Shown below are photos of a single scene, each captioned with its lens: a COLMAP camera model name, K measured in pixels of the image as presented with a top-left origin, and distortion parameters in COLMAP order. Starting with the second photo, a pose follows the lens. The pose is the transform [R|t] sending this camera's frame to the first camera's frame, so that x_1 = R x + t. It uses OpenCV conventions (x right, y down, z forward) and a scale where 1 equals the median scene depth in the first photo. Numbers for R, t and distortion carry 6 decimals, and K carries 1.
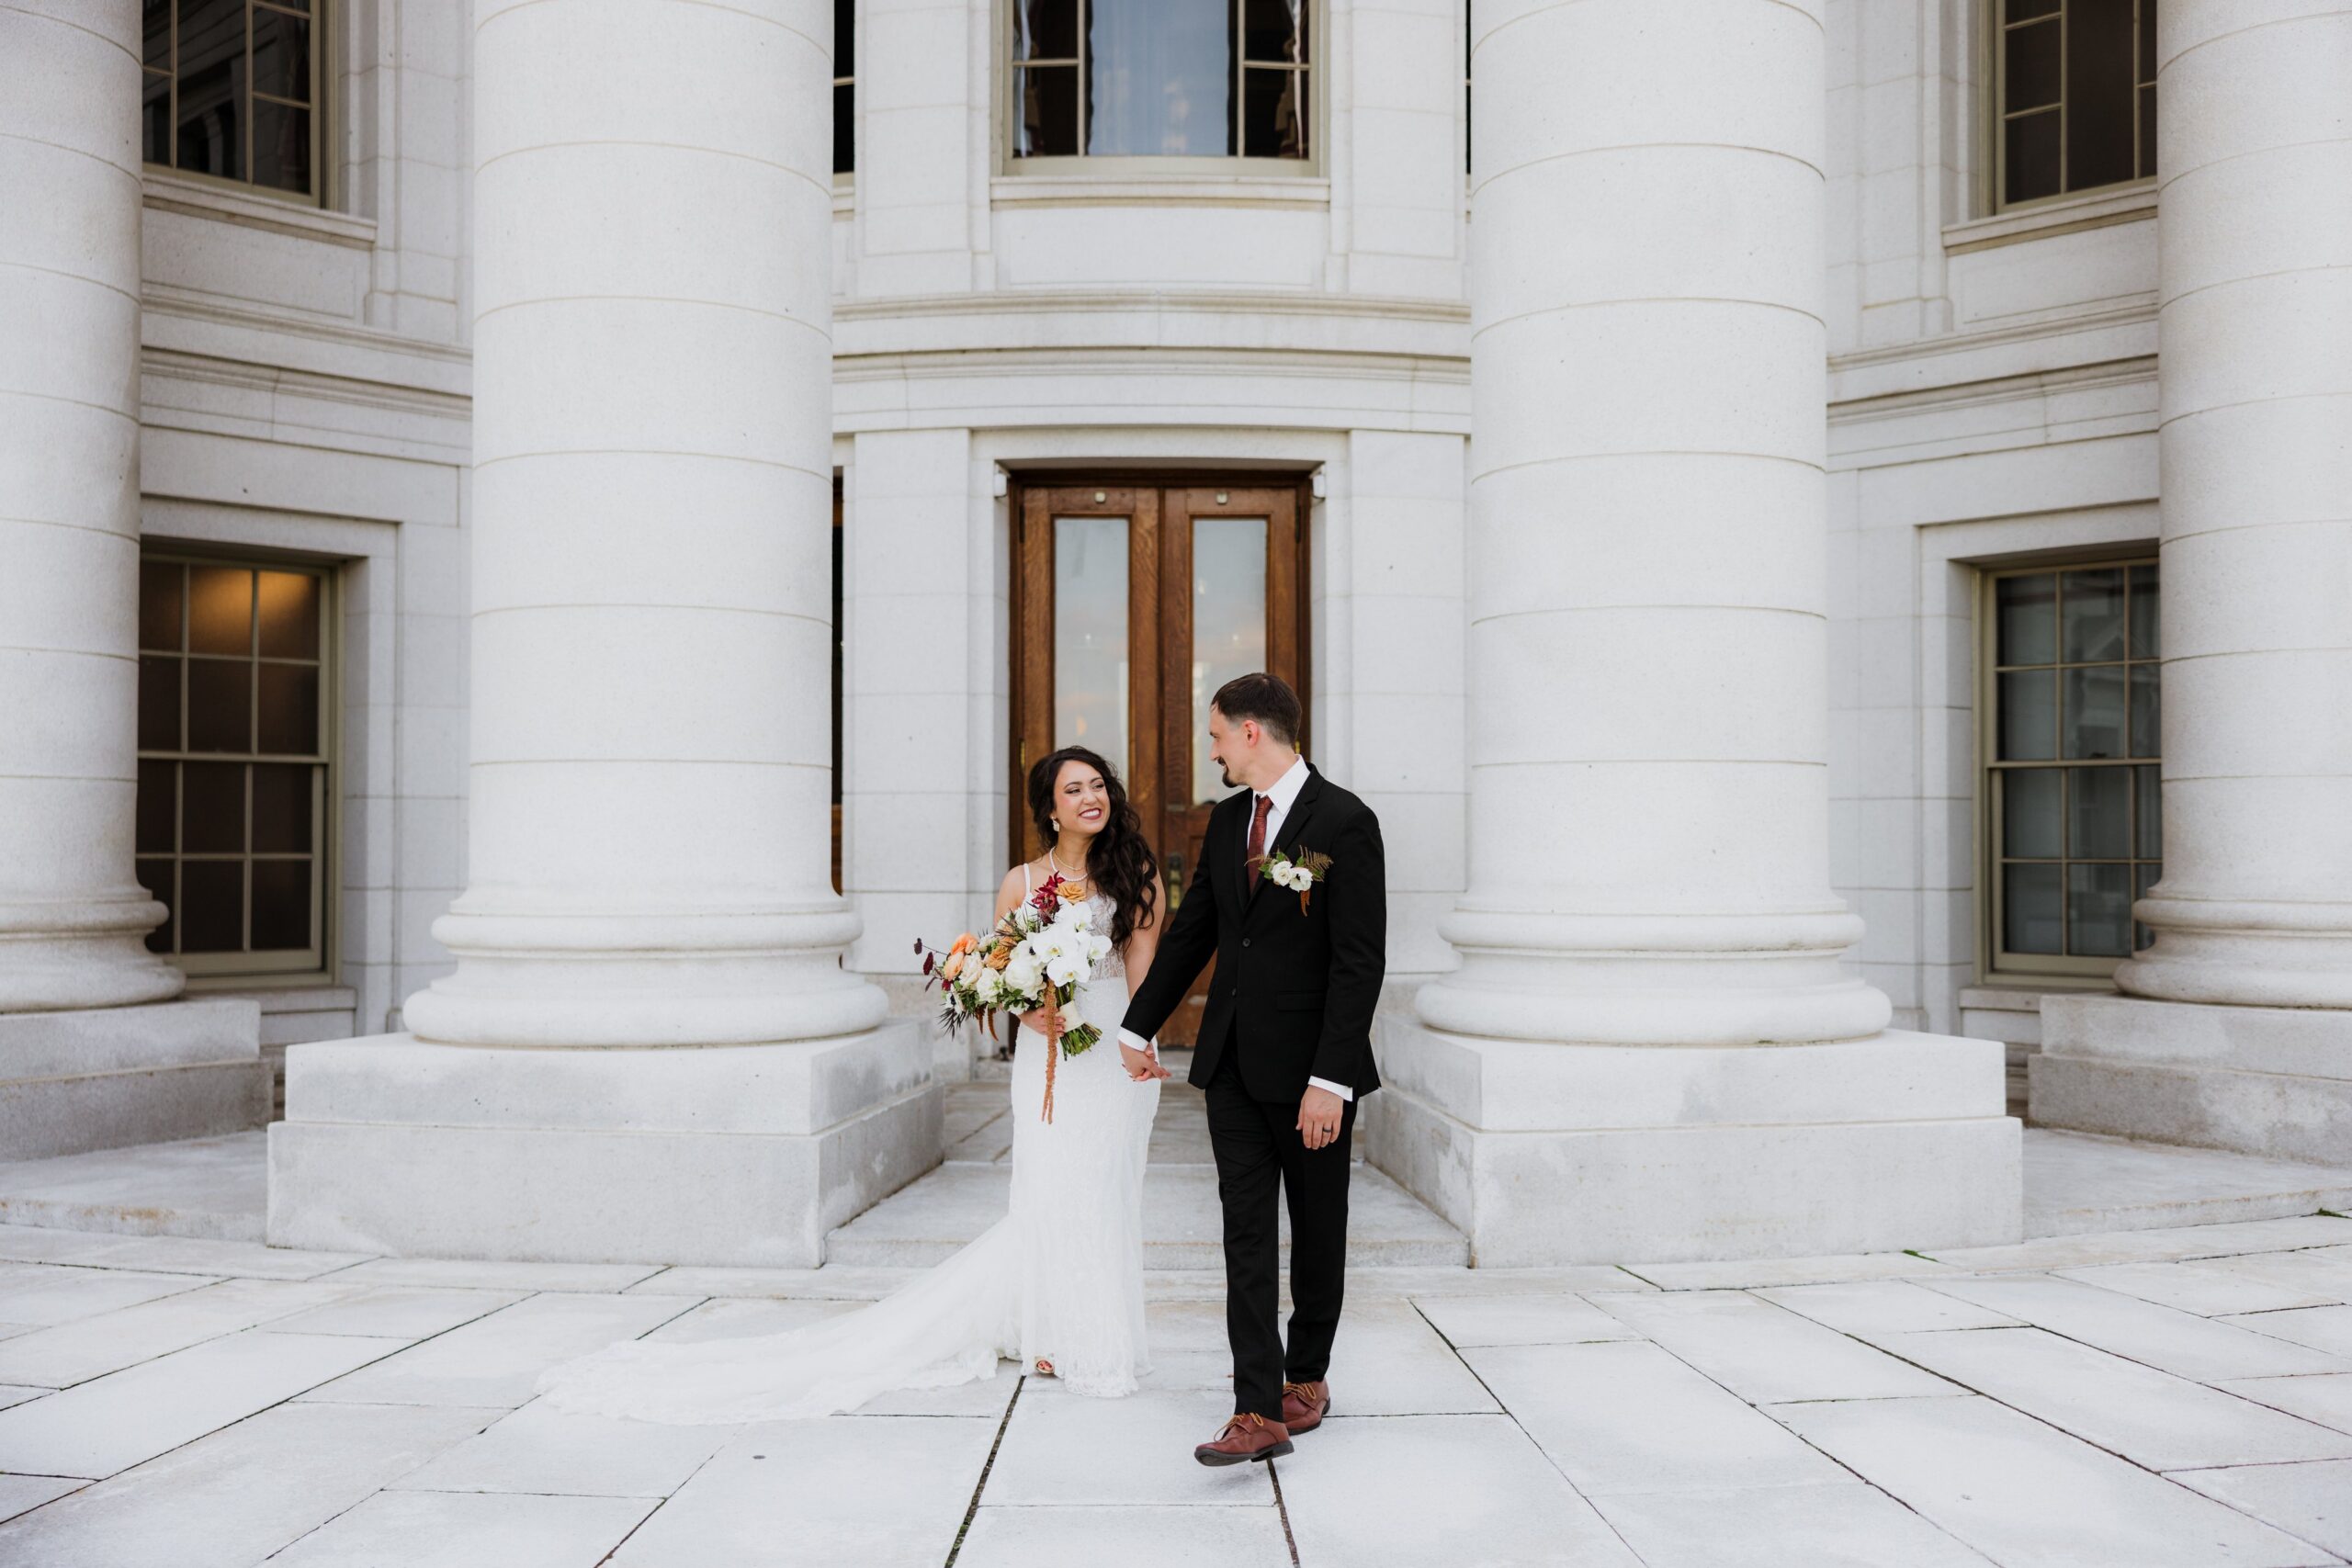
lens RADIAL K [[2131.8, 0, 1176.0], [0, 2131.8, 784.0], [0, 0, 1]] dist [0.007035, 0.007014]
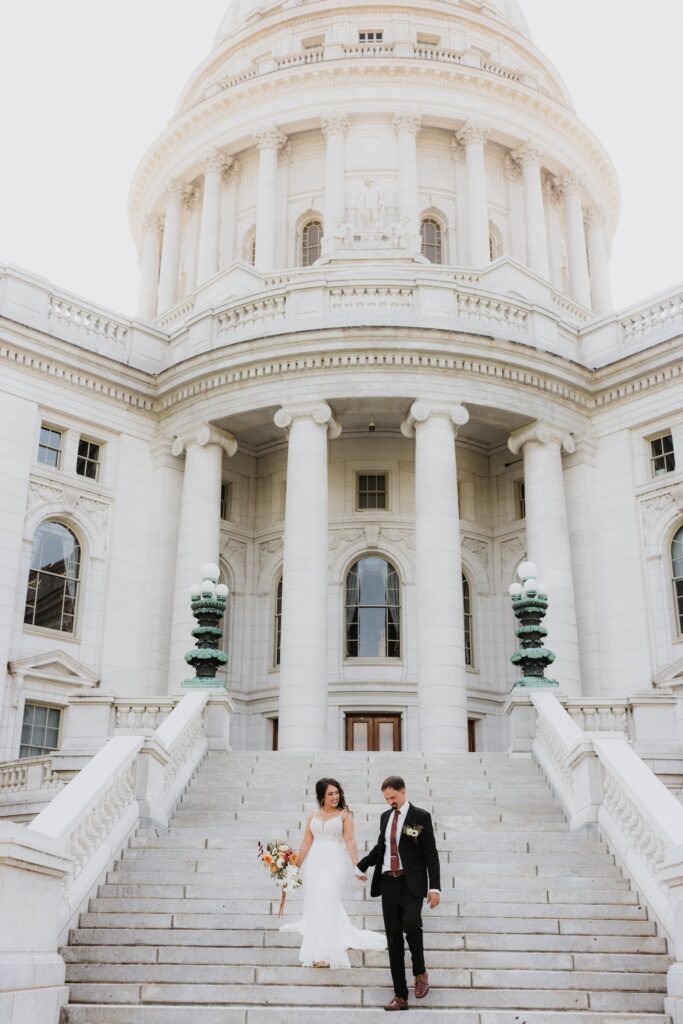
lens RADIAL K [[1024.6, 0, 341.5], [0, 1024.6, 512.0], [0, 0, 1]] dist [-0.019340, -0.019301]
pose [[0.999517, -0.002694, -0.030947, -0.006053], [-0.009250, 0.925221, -0.379315, 0.367115], [0.029655, 0.379419, 0.924750, -1.608719]]
